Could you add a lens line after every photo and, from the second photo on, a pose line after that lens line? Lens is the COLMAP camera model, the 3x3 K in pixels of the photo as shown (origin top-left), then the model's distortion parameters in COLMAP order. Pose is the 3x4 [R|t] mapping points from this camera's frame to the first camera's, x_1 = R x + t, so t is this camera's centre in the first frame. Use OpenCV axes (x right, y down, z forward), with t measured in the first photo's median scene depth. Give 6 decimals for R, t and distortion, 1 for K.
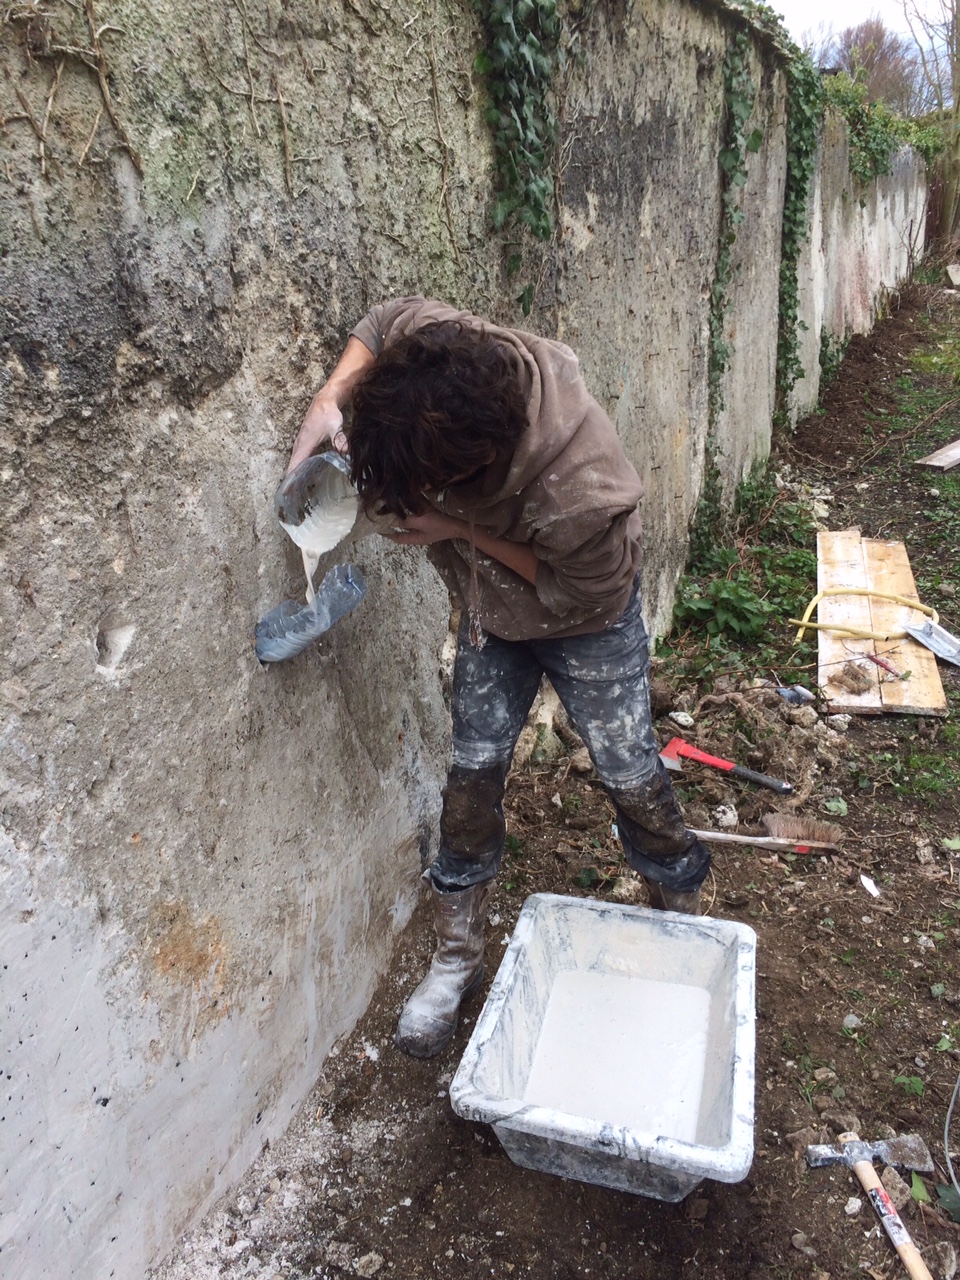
lens RADIAL K [[1078.7, 0, 480.1], [0, 1078.7, 650.0], [0, 0, 1]] dist [0.048293, -0.029861]
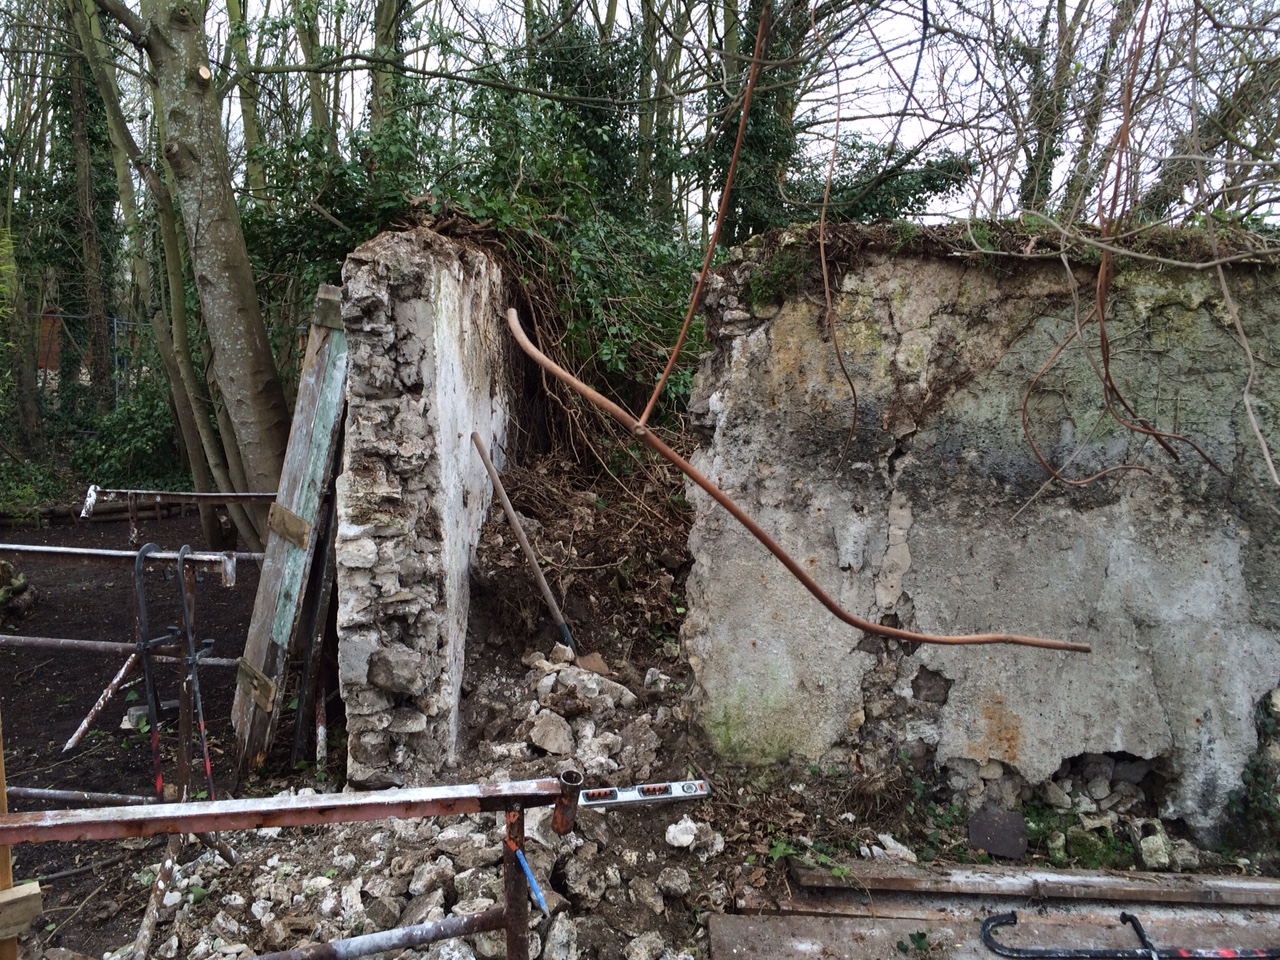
lens RADIAL K [[1078.7, 0, 639.1], [0, 1078.7, 480.8], [0, 0, 1]] dist [0.048293, -0.029861]
pose [[0.396861, 0.195992, -0.896710, 1.237636], [-0.385136, 0.922334, 0.031141, 0.018097], [0.833169, 0.332997, 0.441522, -0.766698]]
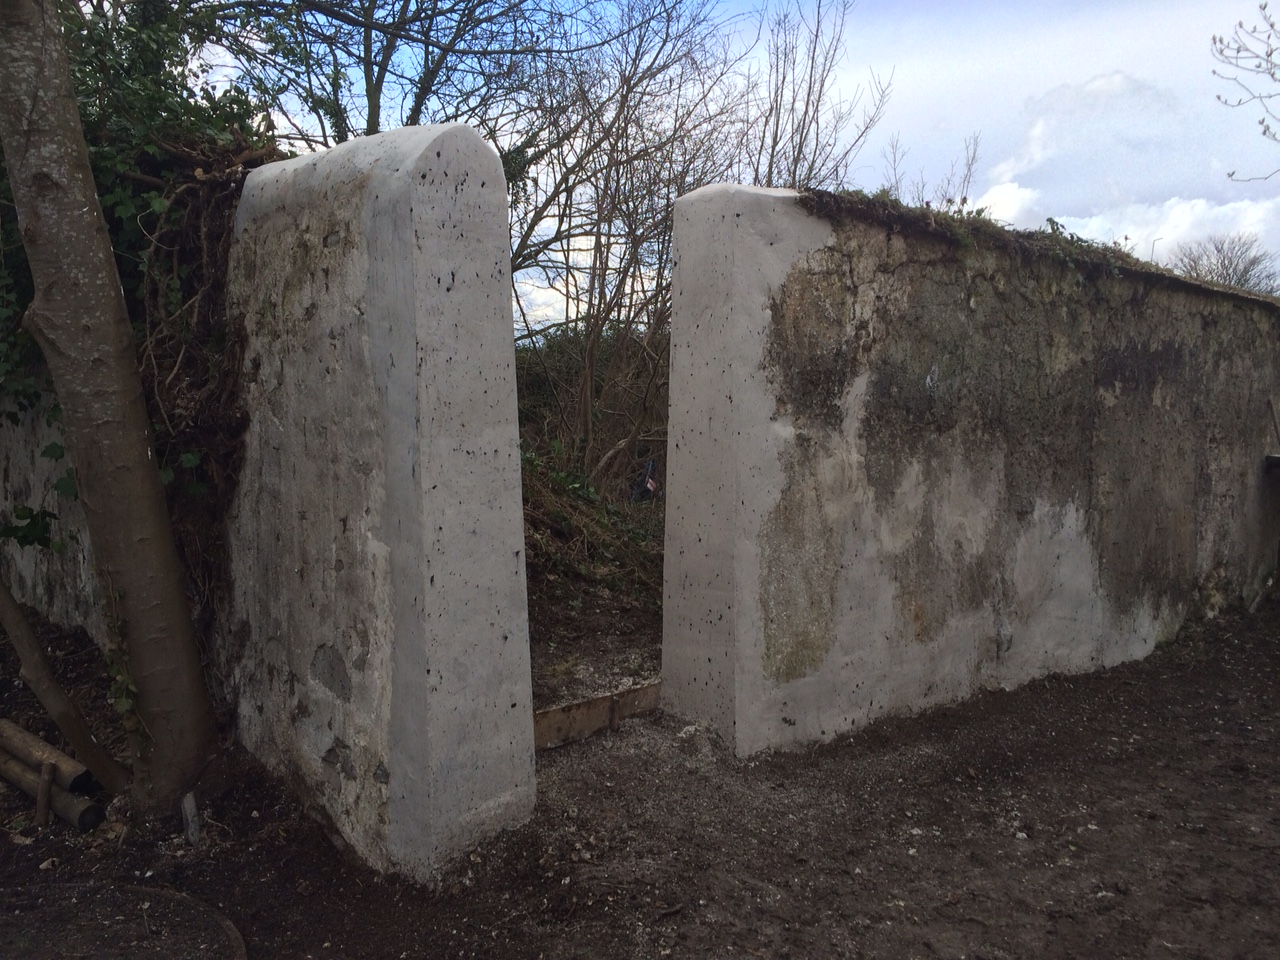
lens RADIAL K [[1078.7, 0, 639.8], [0, 1078.7, 480.0], [0, 0, 1]] dist [0.048293, -0.029861]
pose [[0.917025, 0.087680, -0.389073, 0.134280], [-0.199187, 0.945846, -0.256319, 0.704157], [0.345530, 0.312549, 0.884829, -1.634263]]
